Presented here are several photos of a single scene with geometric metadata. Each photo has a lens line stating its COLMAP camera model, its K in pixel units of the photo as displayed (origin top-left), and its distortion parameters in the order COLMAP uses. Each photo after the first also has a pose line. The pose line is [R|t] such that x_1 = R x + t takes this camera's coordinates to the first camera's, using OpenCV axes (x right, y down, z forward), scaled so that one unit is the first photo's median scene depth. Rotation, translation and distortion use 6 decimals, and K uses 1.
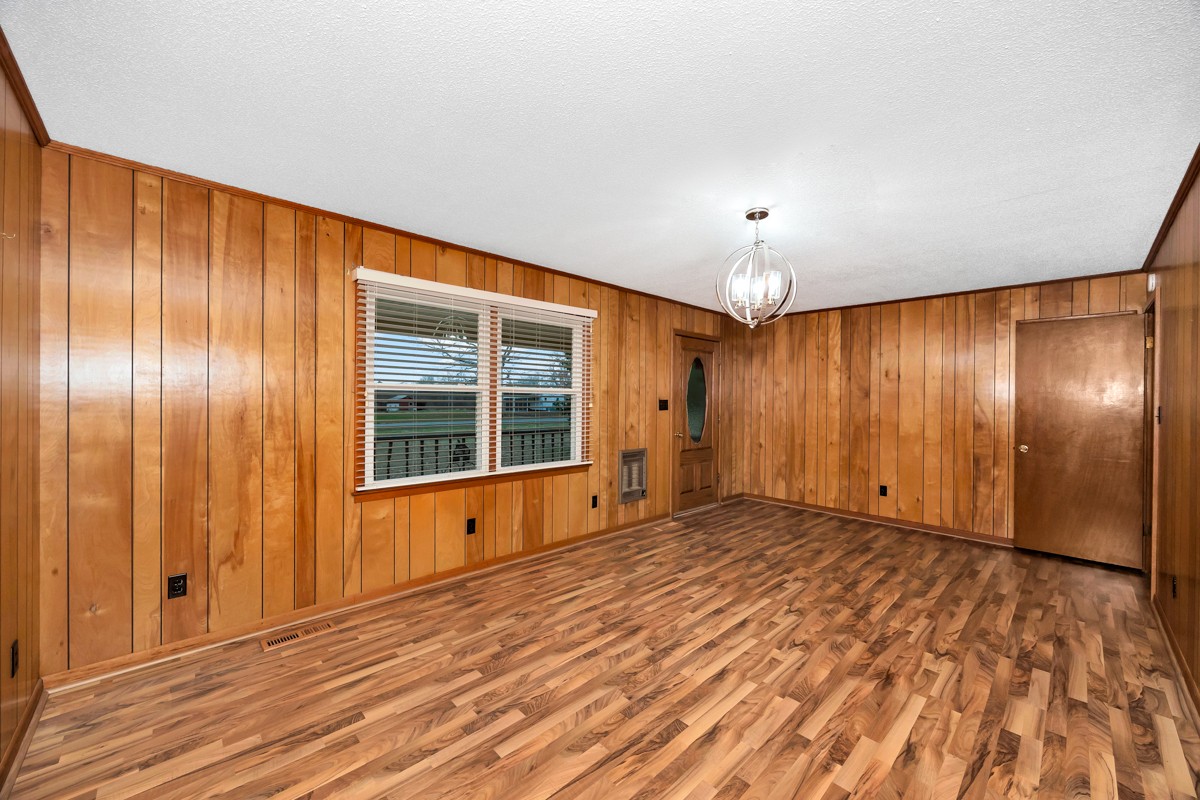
lens RADIAL K [[462.1, 0, 600.0], [0, 462.1, 400.0], [0, 0, 1]] dist [-0.000350, -0.000382]
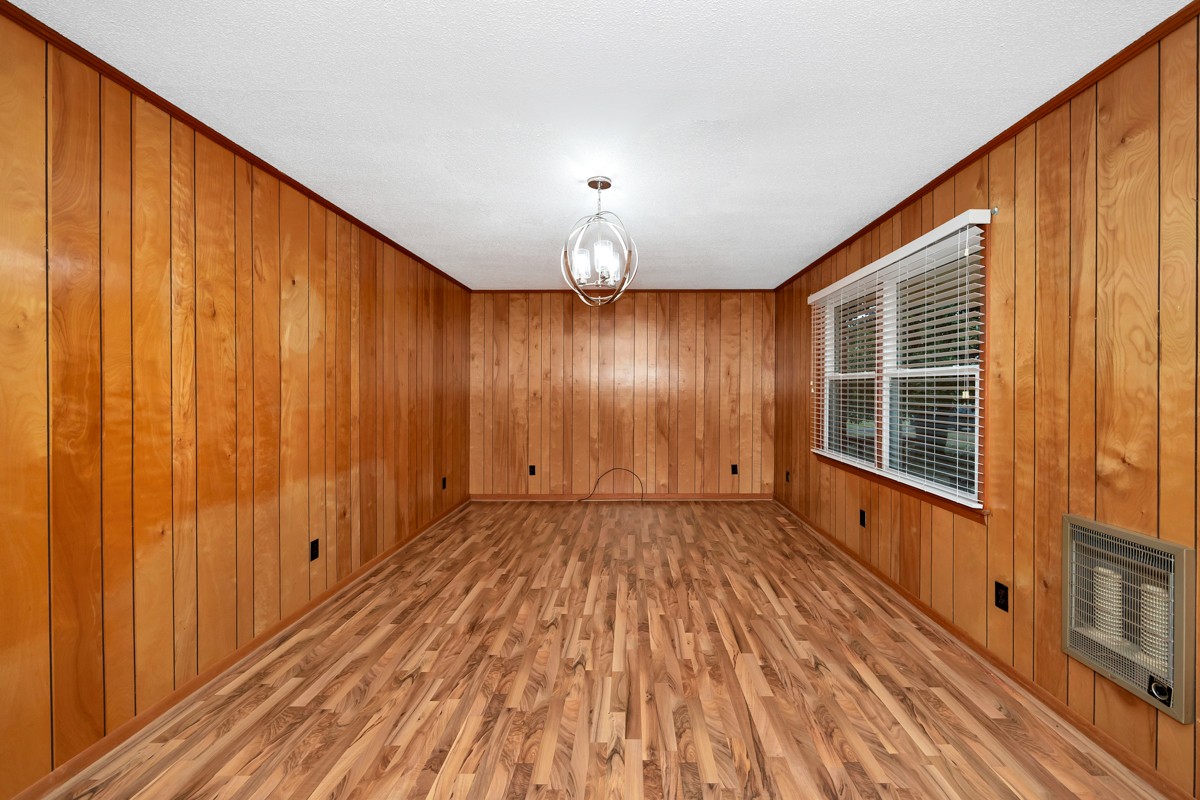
lens RADIAL K [[465.2, 0, 631.3], [0, 465.2, 392.9], [0, 0, 1]] dist [-0.002550, 0.000062]
pose [[-0.689129, -0.002674, -0.724634, 0.877704], [-0.006272, 0.999978, 0.002274, 0.014588], [0.724611, 0.006112, -0.689131, 1.531204]]
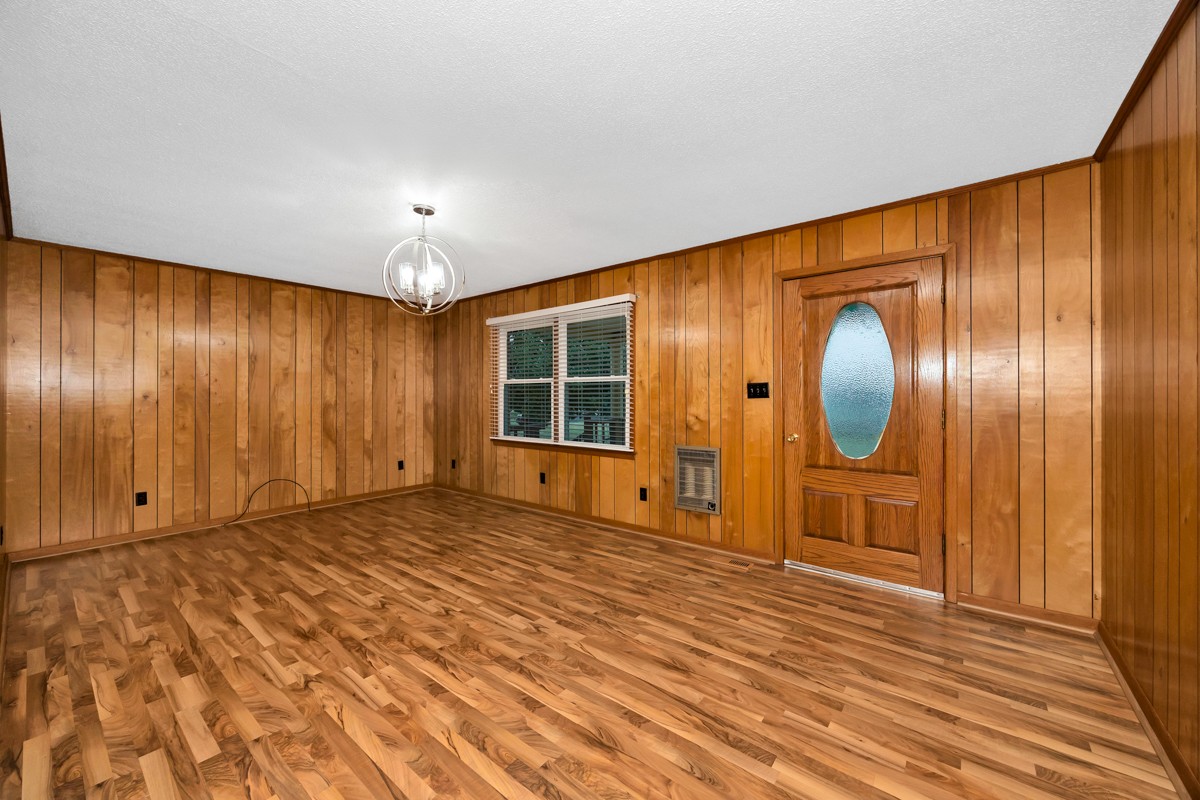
lens RADIAL K [[455.3, 0, 589.4], [0, 455.3, 398.0], [0, 0, 1]] dist [-0.001344, 0.000180]
pose [[0.119790, -0.003098, -0.992794, 1.303147], [0.004016, 0.999988, -0.002636, 0.037884], [0.992791, -0.003672, 0.119801, 1.136230]]
